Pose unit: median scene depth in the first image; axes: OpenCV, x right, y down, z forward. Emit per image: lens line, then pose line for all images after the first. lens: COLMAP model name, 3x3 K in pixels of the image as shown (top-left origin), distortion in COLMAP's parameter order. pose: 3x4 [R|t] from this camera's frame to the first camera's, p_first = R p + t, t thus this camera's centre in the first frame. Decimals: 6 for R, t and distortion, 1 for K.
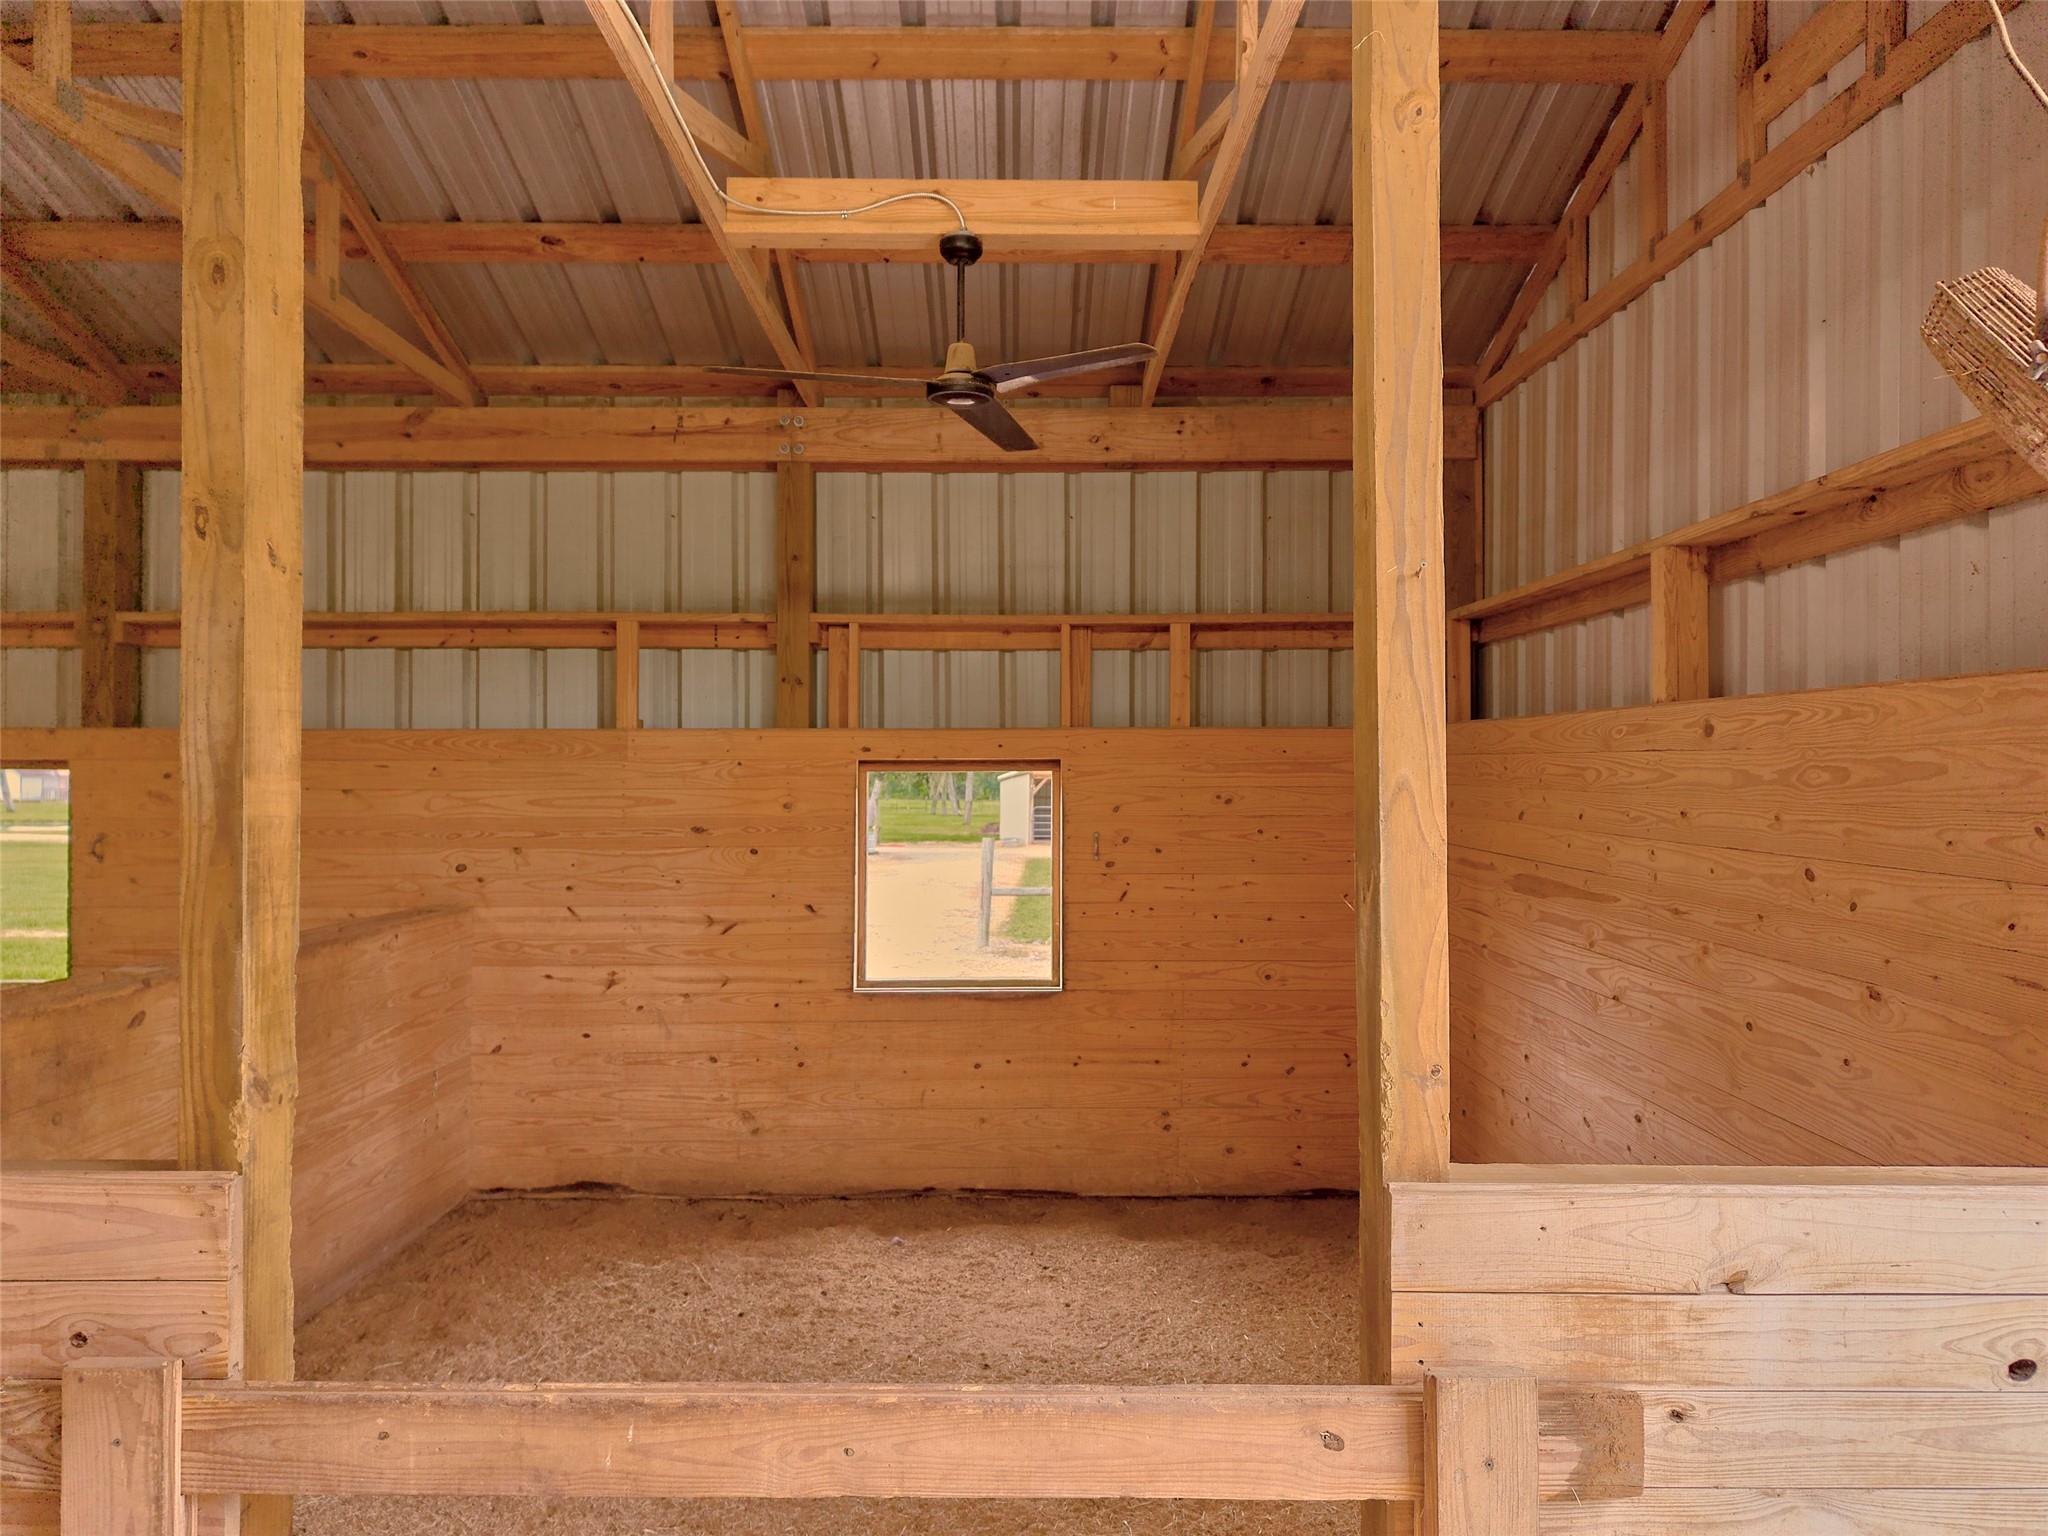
lens RADIAL K [[1380.6, 0, 1022.2], [0, 1380.6, 799.6], [0, 0, 1]] dist [0.007969, 0.000441]
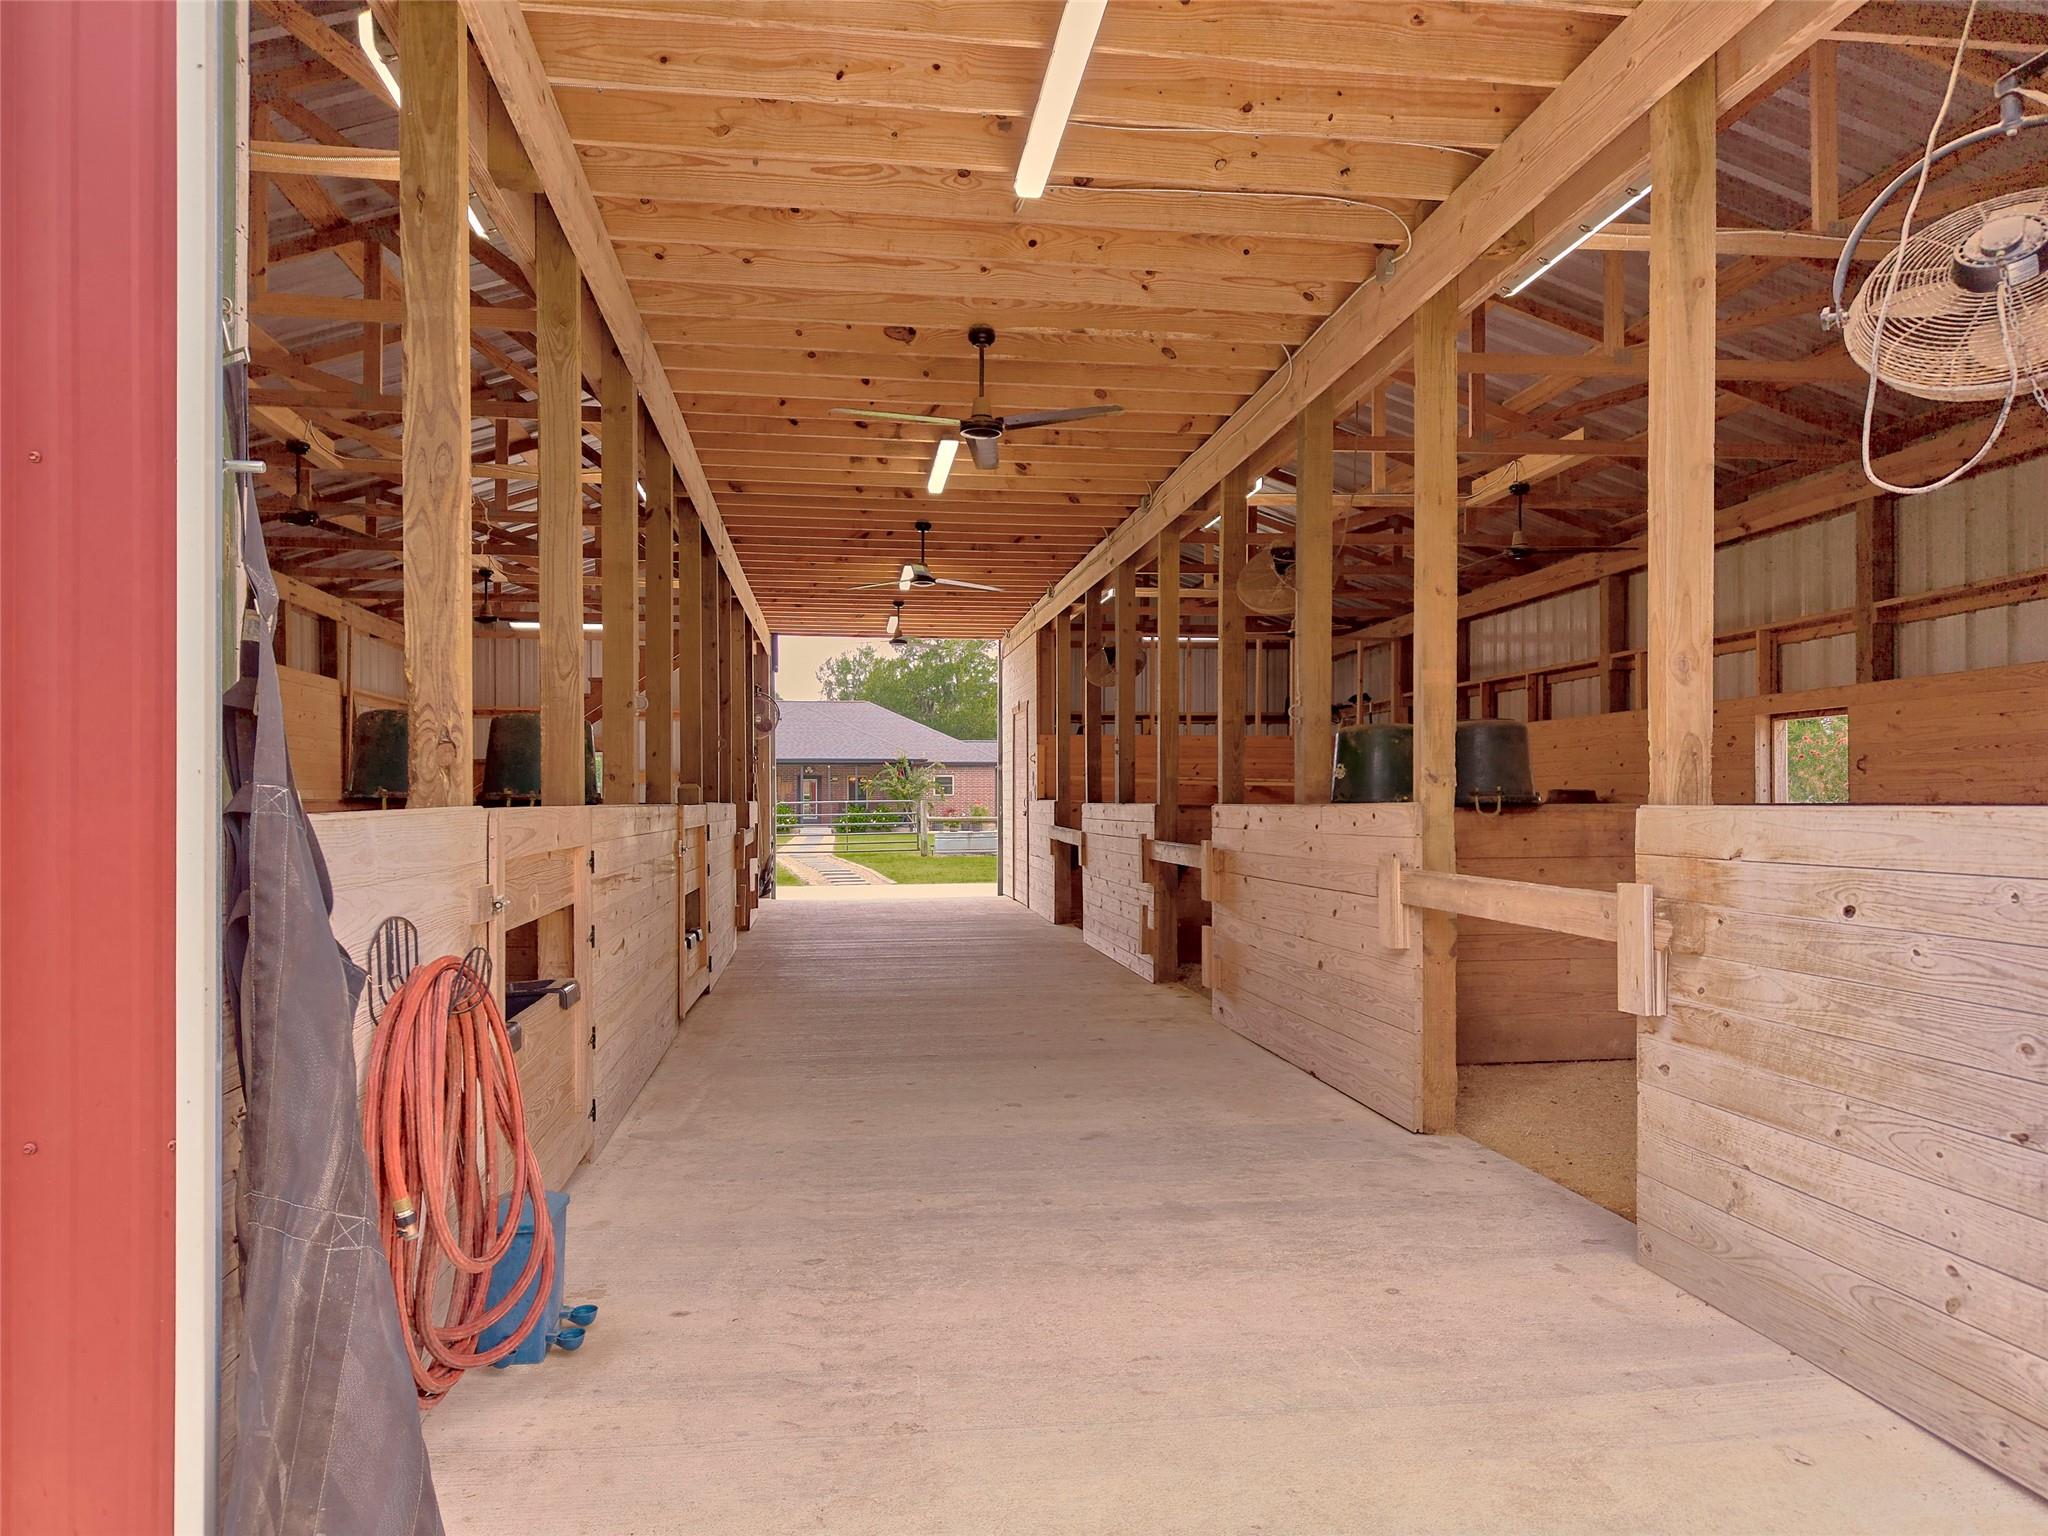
lens RADIAL K [[1380.6, 0, 1022.2], [0, 1380.6, 799.6], [0, 0, 1]] dist [0.007969, 0.000441]
pose [[0.125991, -0.007189, -0.992005, 2.279866], [-0.002465, 0.999968, -0.007560, 0.288489], [0.992028, 0.003398, 0.125970, -0.222172]]
